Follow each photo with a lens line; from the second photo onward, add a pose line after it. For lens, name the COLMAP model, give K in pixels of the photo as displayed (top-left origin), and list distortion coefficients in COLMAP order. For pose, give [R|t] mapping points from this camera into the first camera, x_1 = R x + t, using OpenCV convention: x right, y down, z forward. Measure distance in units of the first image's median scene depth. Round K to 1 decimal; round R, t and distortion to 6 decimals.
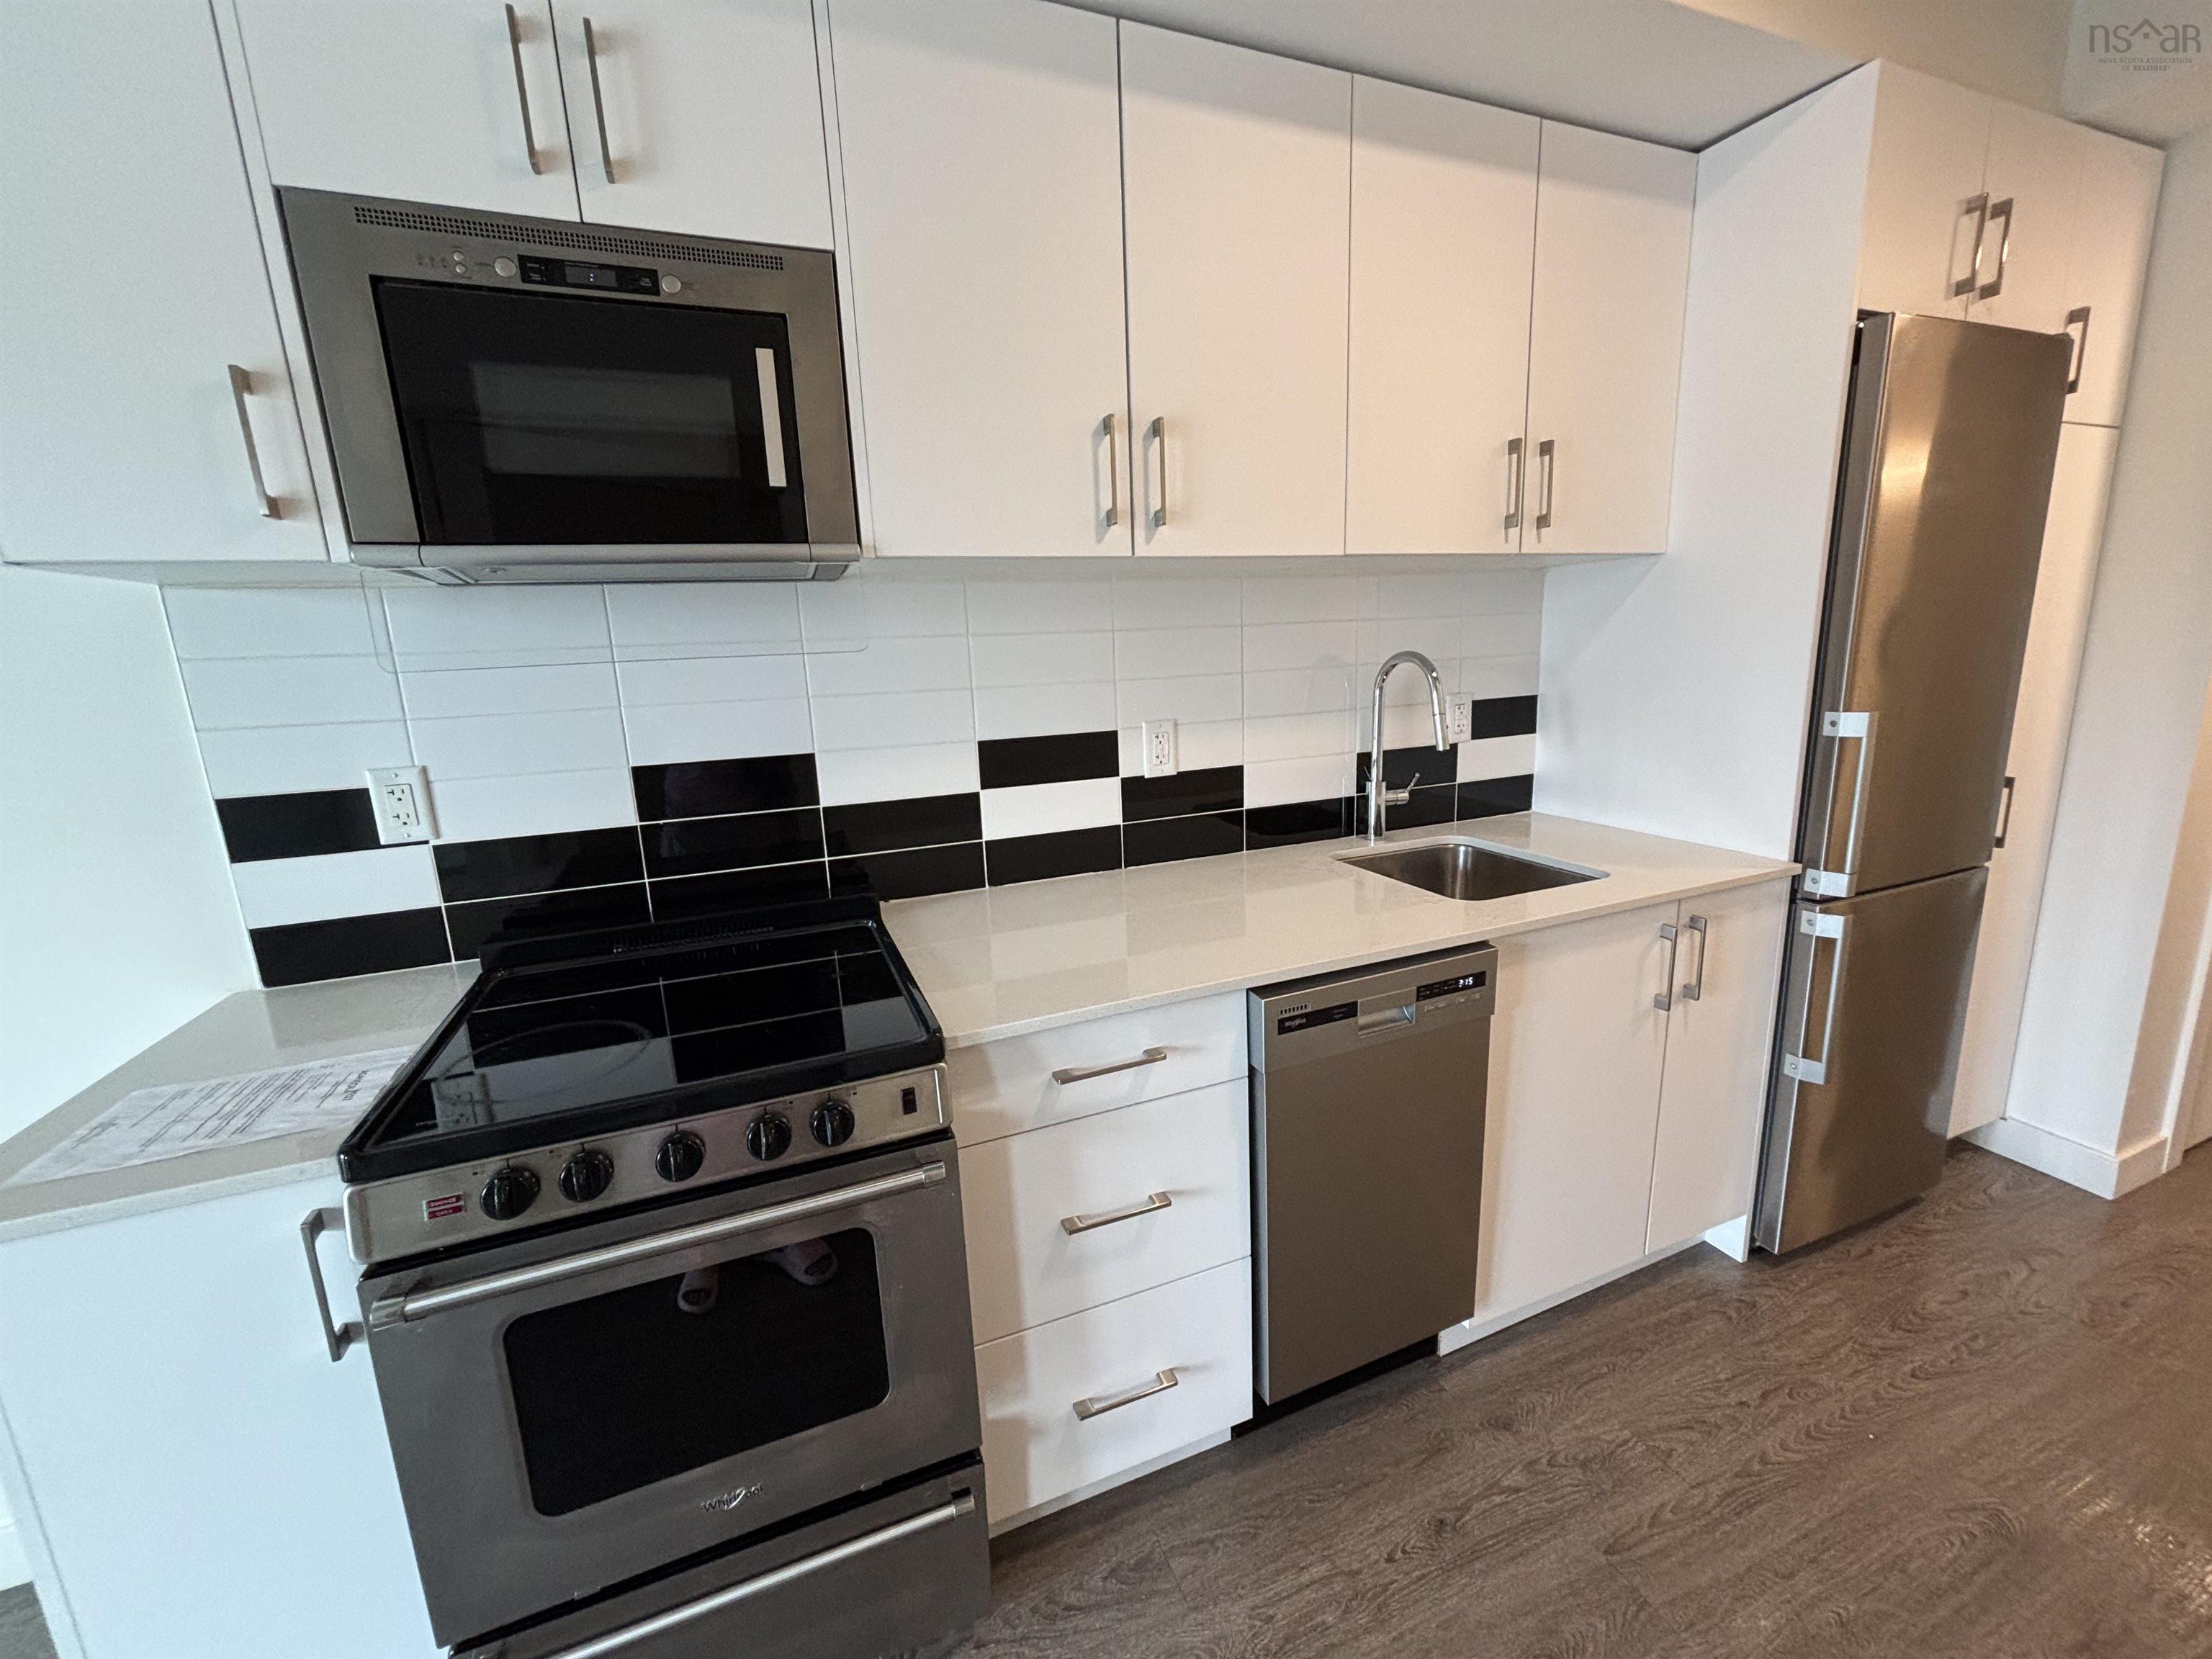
lens RADIAL K [[889.0, 0, 1097.9], [0, 889.0, 821.9], [0, 0, 1]] dist [-0.001916, 0.000389]
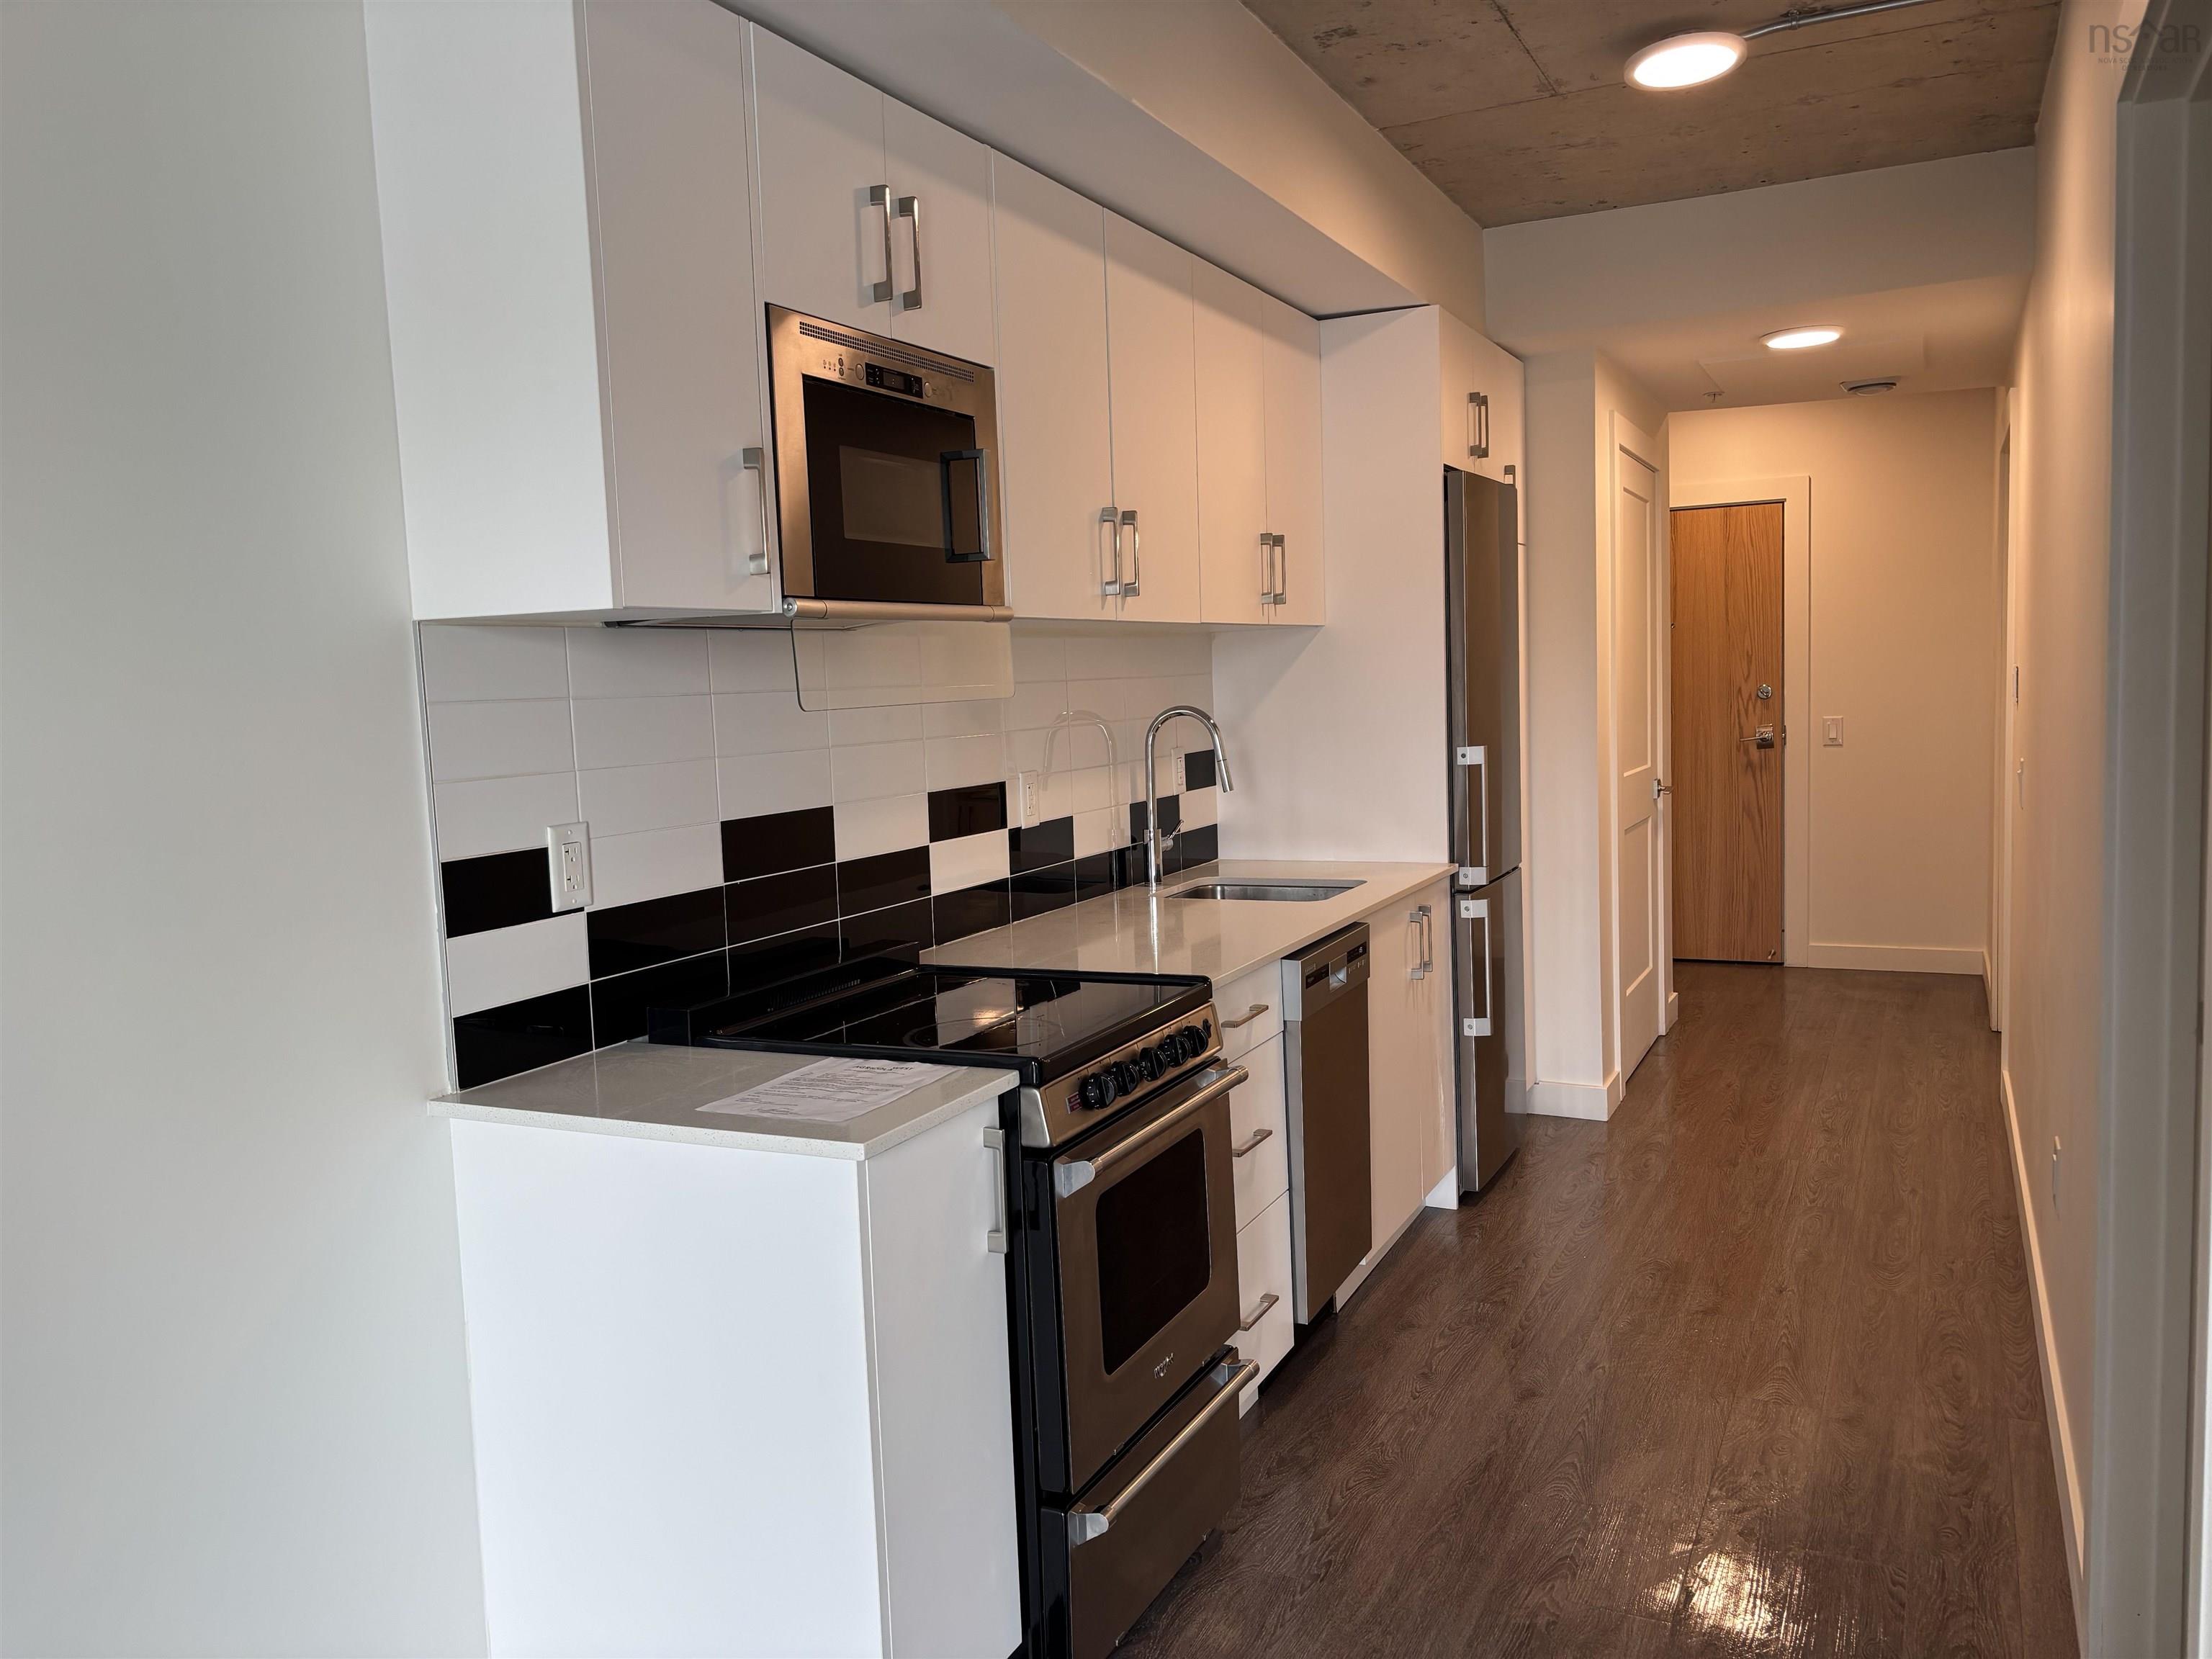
lens RADIAL K [[1677.1, 0, 1111.5], [0, 1677.1, 835.7], [0, 0, 1]] dist [0.035942, -0.024883]
pose [[0.740560, -0.053159, 0.669884, -1.221448], [0.143956, 0.986274, -0.080878, 0.132929], [-0.656390, 0.156329, 0.738047, -0.483838]]
